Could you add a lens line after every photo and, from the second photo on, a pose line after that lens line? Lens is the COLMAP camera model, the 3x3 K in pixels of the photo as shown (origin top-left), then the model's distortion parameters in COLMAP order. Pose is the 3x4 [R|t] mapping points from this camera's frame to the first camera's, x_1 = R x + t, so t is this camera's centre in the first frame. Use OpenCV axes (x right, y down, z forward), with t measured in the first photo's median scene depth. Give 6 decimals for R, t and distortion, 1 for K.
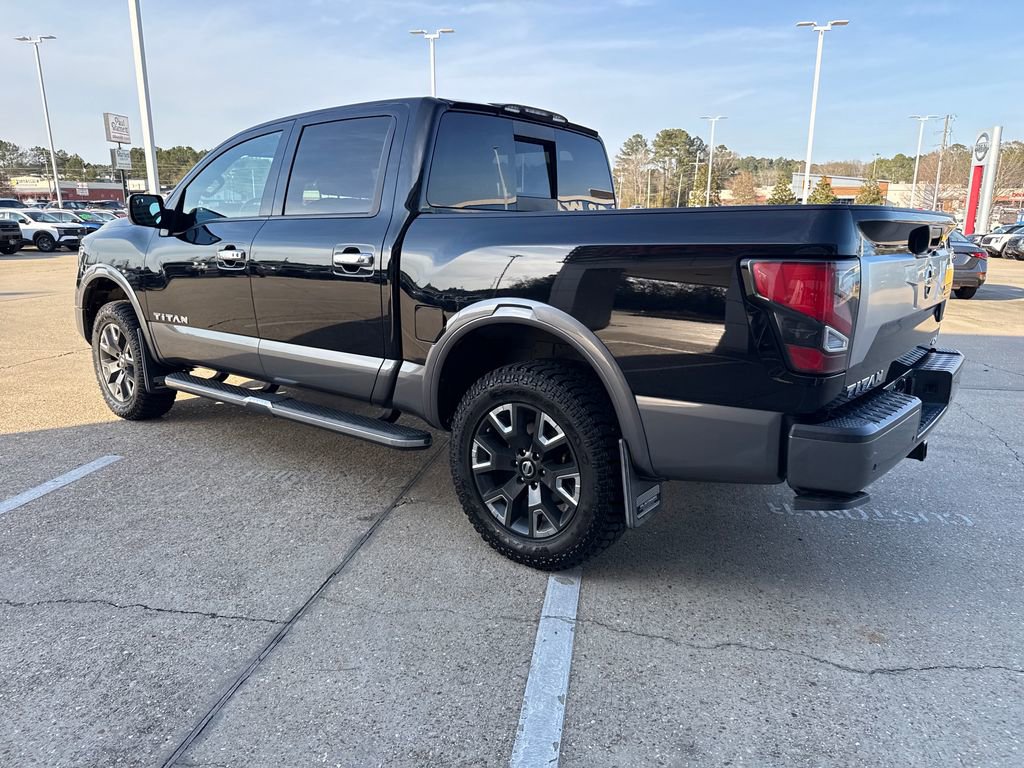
lens RADIAL K [[707.3, 0, 508.2], [0, 707.3, 411.6], [0, 0, 1]] dist [0.004286, -0.005596]
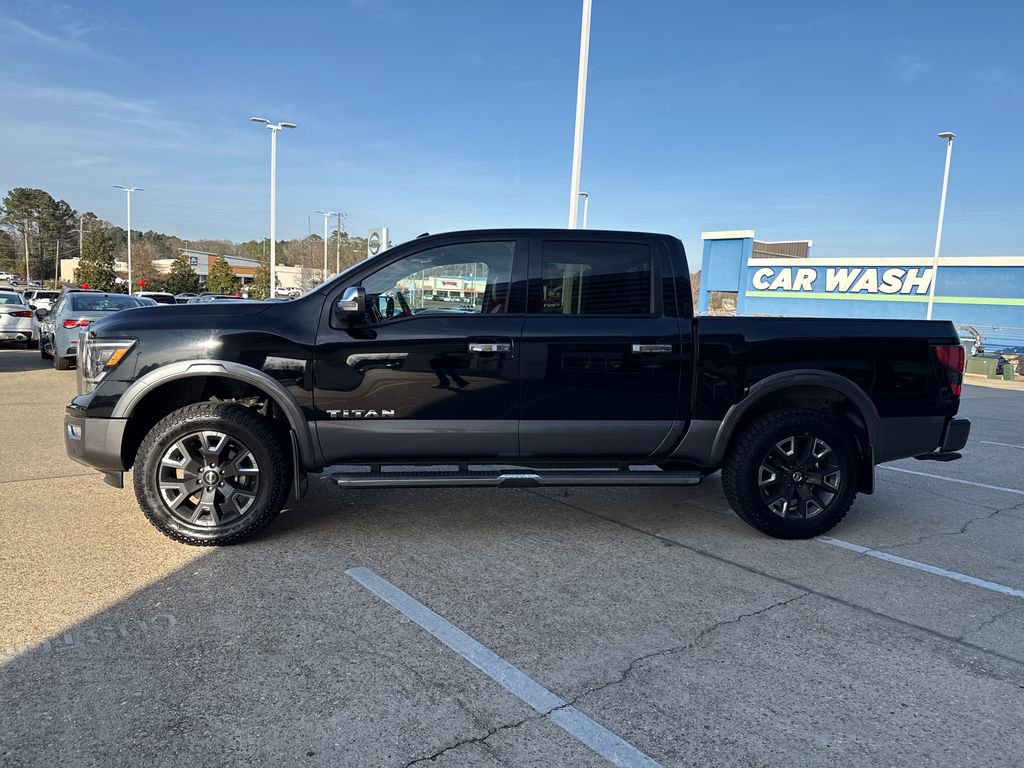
lens RADIAL K [[707.0, 0, 511.4], [0, 707.0, 435.9], [0, 0, 1]] dist [0.003115, -0.003479]
pose [[0.699672, -0.107709, 0.706298, -1.415934], [0.156355, 0.987692, -0.004267, -0.095171], [-0.697146, 0.113419, 0.707901, 0.281619]]
